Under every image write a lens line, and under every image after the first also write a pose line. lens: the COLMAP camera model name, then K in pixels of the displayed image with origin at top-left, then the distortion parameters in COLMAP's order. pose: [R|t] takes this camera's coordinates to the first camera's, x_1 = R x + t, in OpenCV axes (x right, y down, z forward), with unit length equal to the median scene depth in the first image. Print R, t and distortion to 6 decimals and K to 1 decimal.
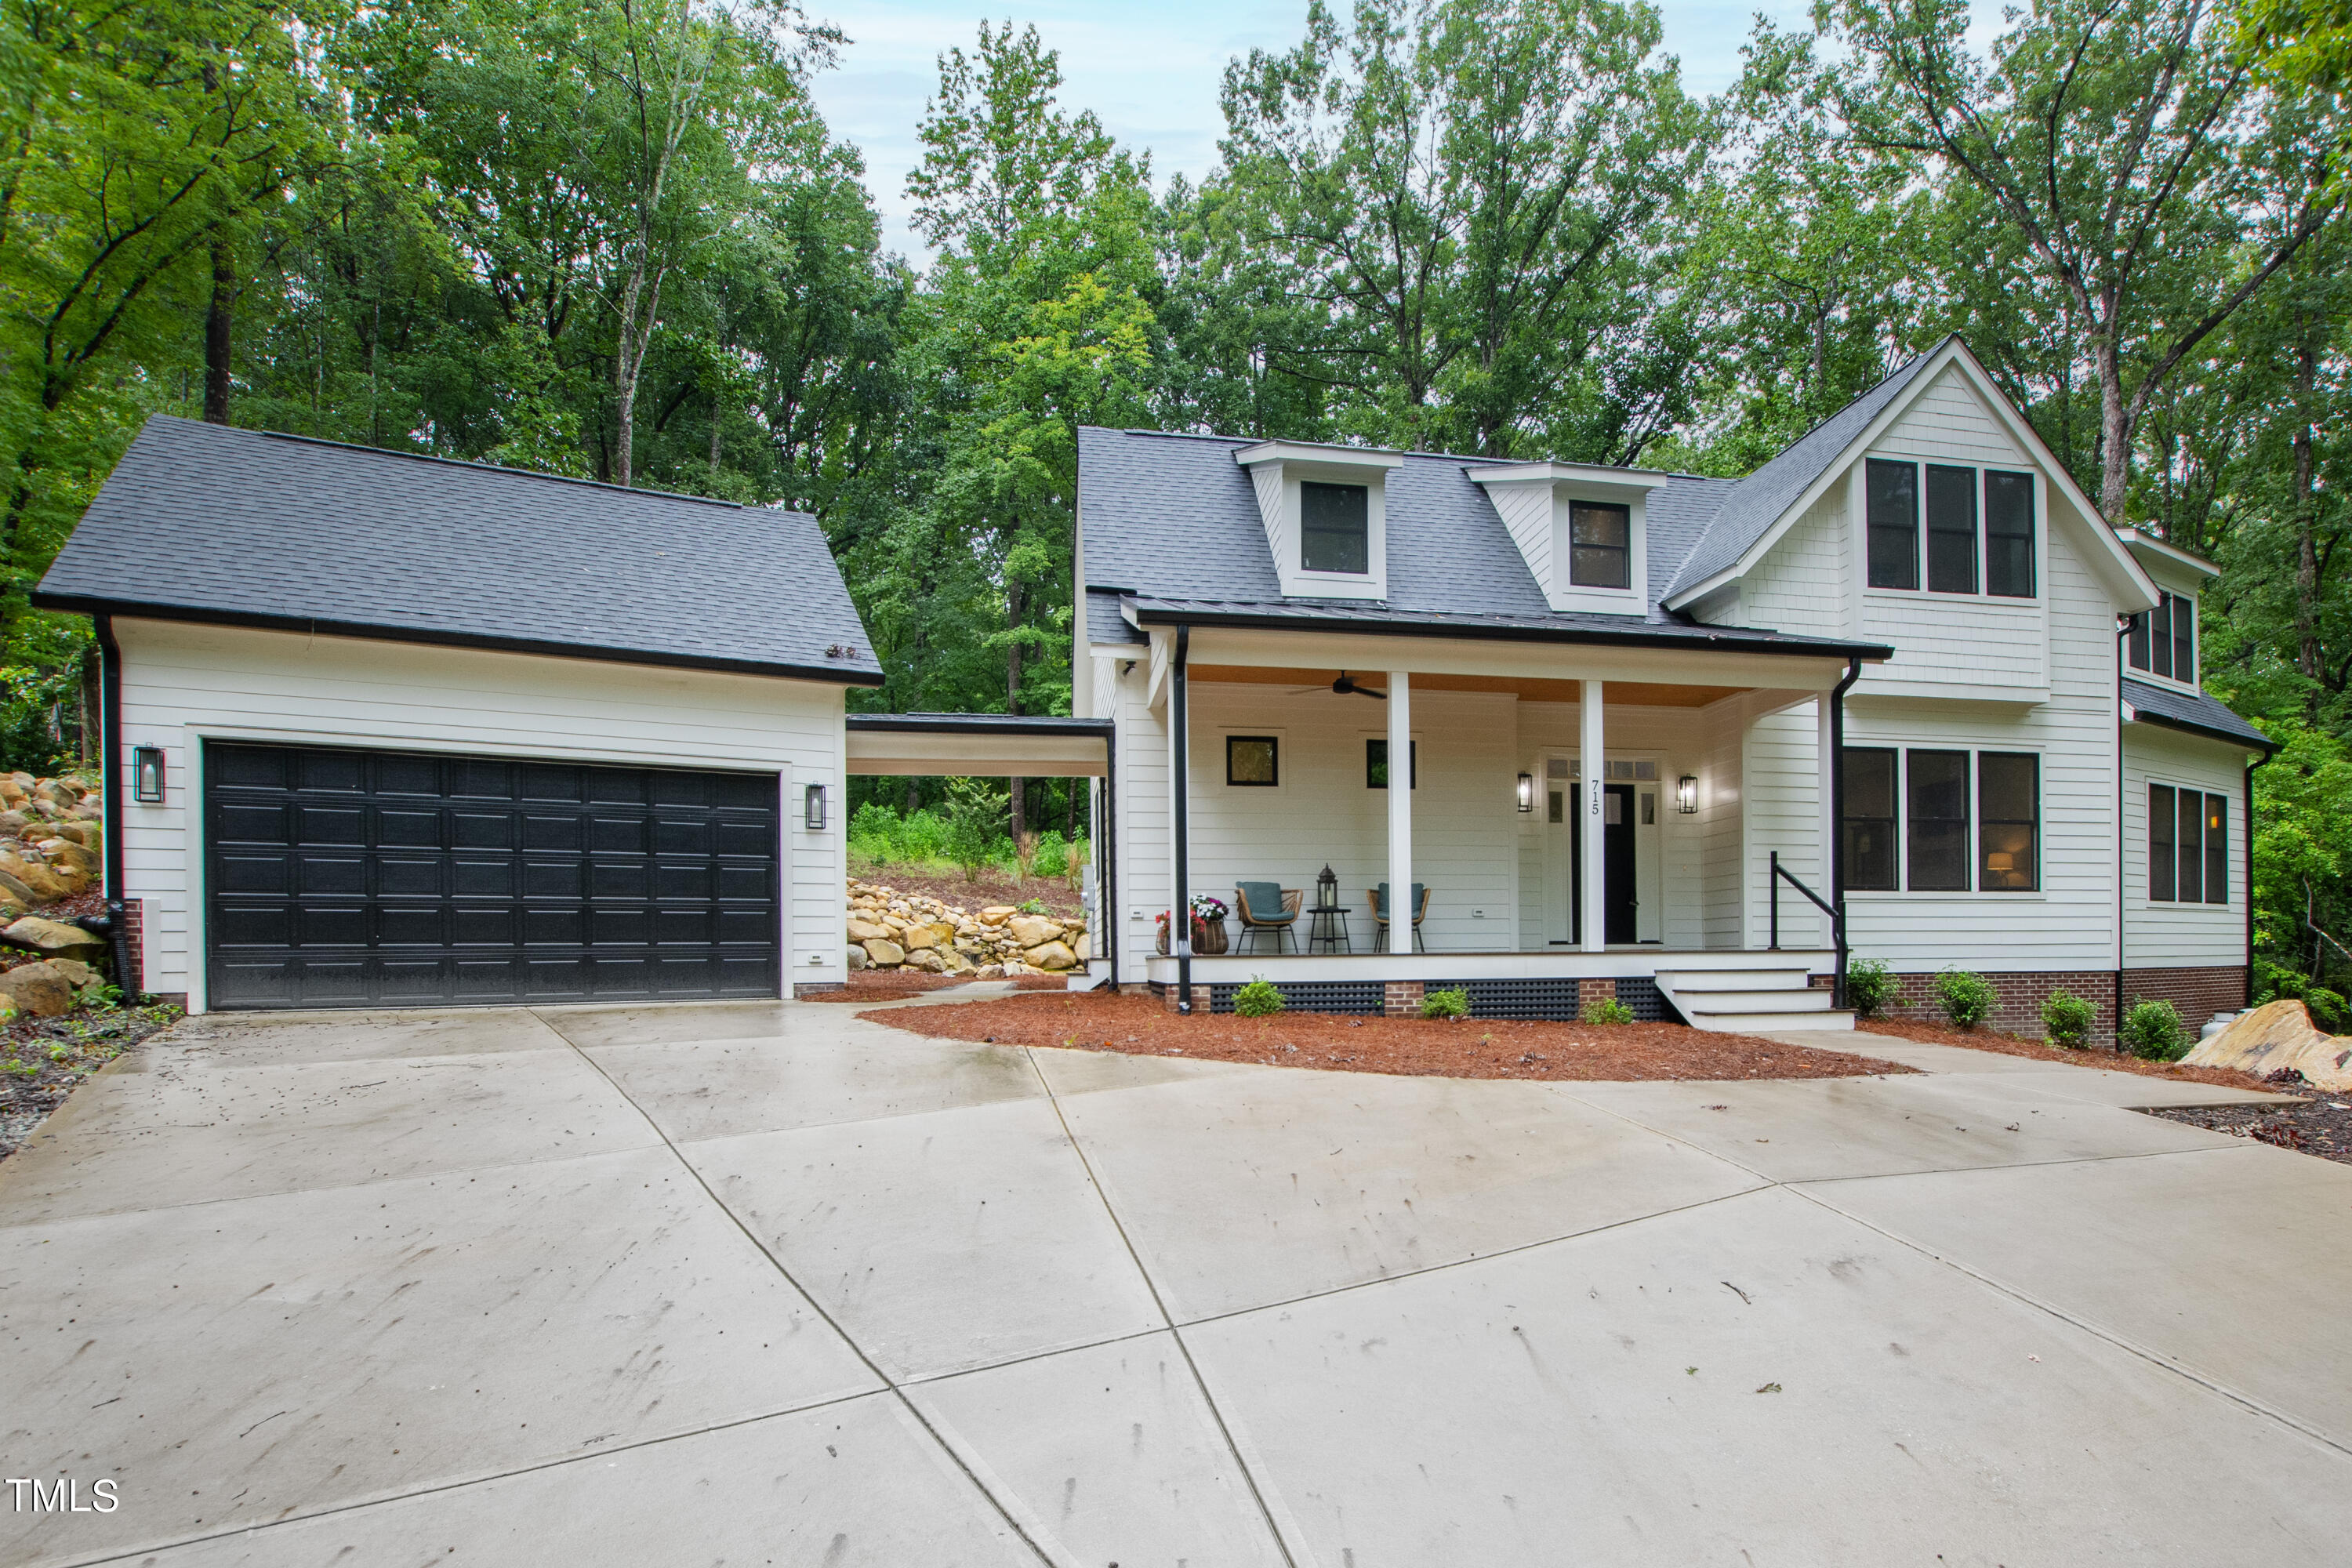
lens RADIAL K [[1178.7, 0, 1242.9], [0, 1178.7, 905.9], [0, 0, 1]] dist [-0.020256, -0.000310]
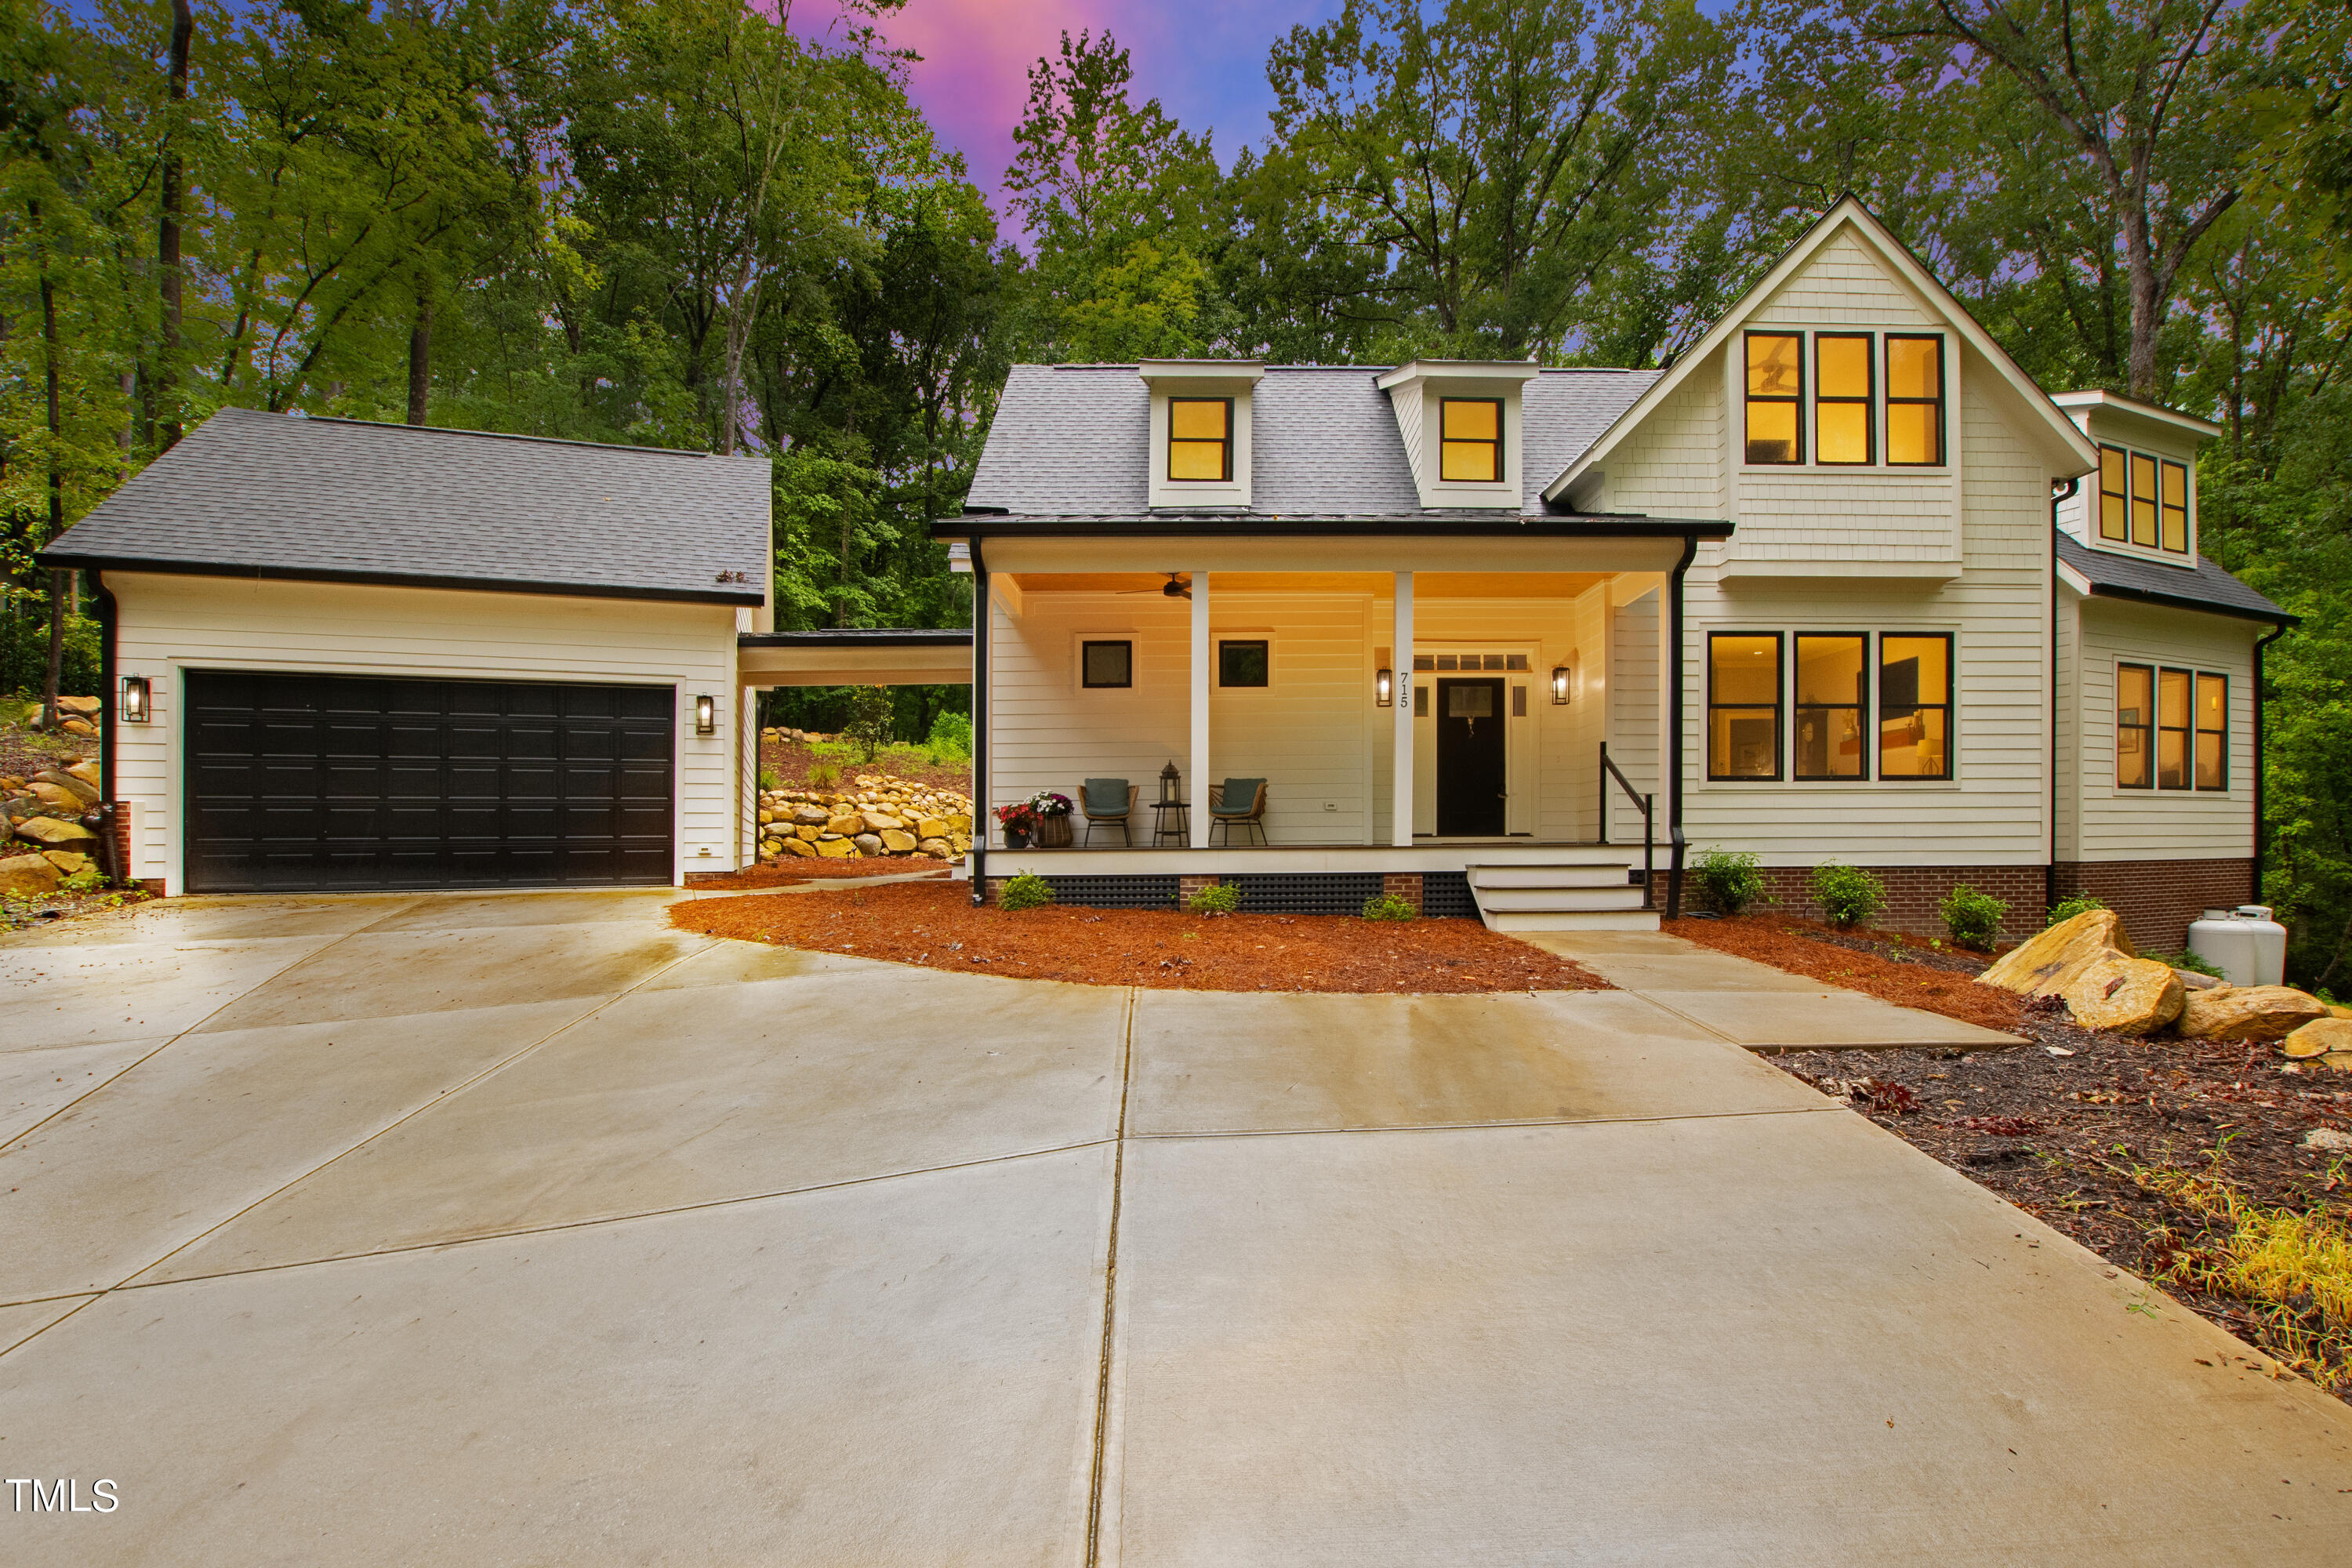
lens RADIAL K [[1028.8, 0, 1183.9], [0, 1028.8, 796.8], [0, 0, 1]] dist [-0.021811, 0.000105]
pose [[0.985535, -0.005941, -0.169366, 0.210790], [0.006044, 0.999982, 0.000092, -0.002989], [0.169362, -0.001115, 0.985553, 0.093987]]
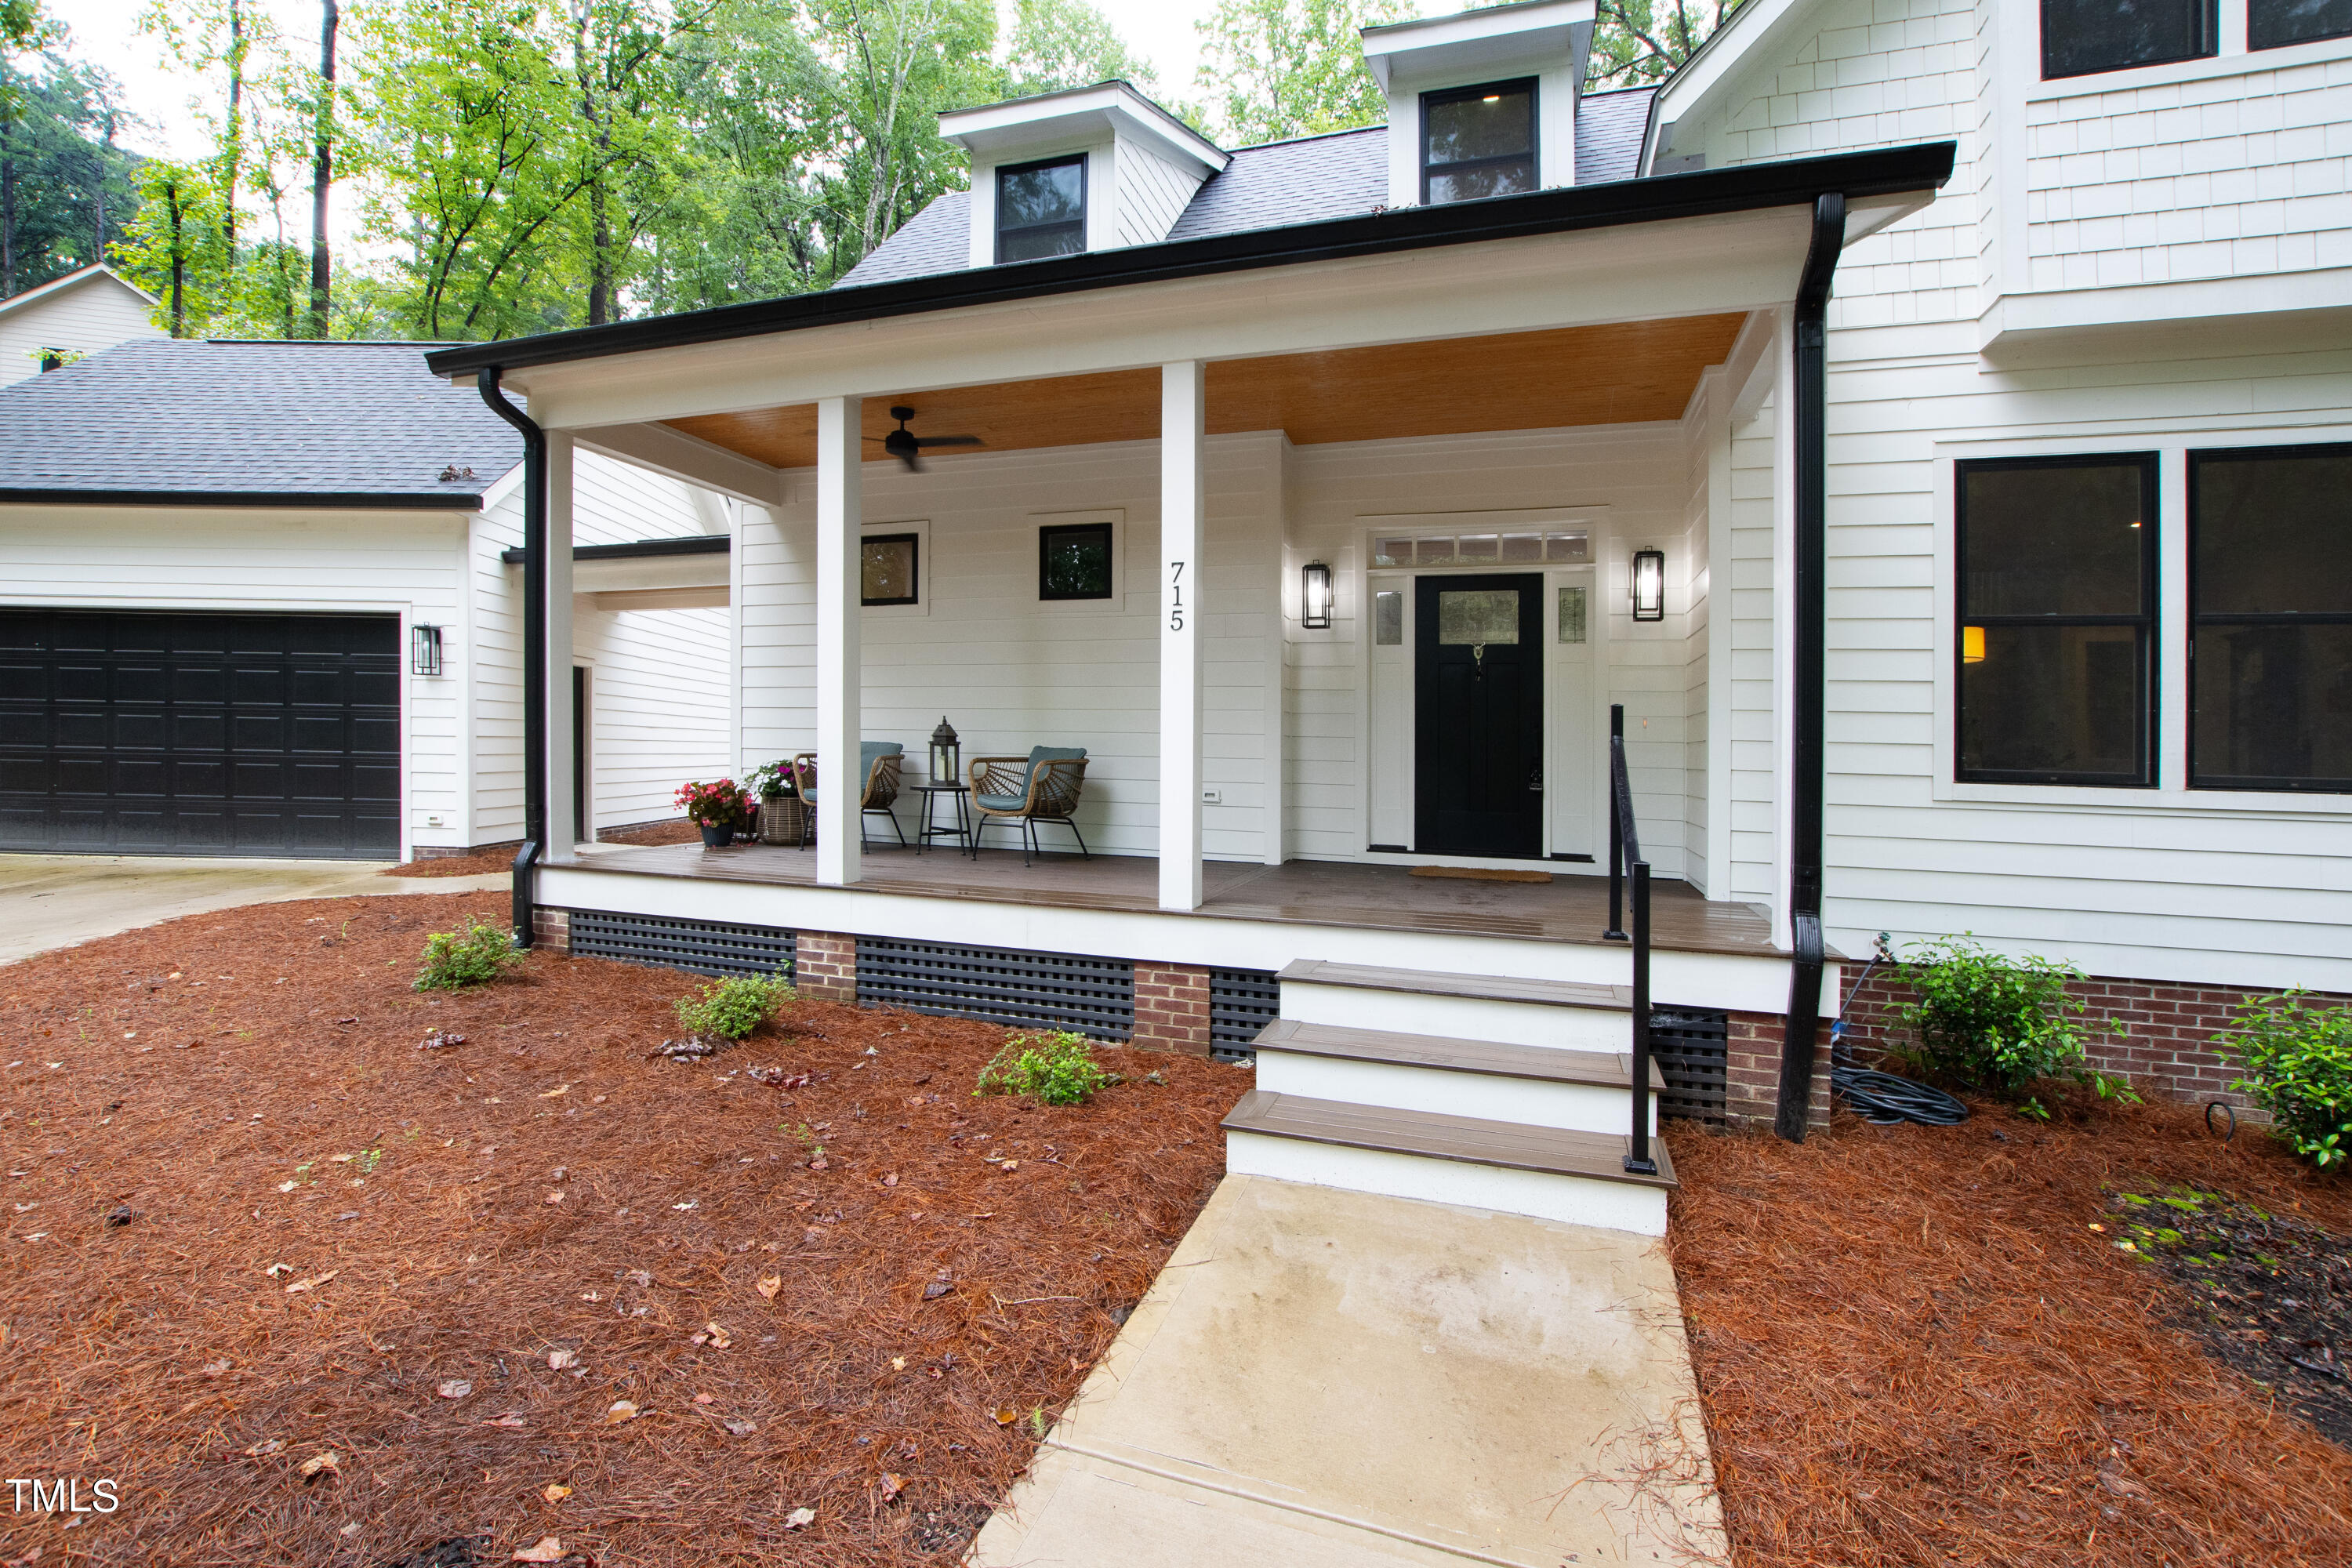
lens RADIAL K [[981.2, 0, 1165.0], [0, 981.2, 709.9], [0, 0, 1]] dist [-0.021095, 0.000034]
pose [[0.881155, 0.008048, -0.472760, 0.394380], [-0.008346, 0.999964, 0.001467, -0.036759], [0.472755, 0.002653, 0.881190, 0.507011]]
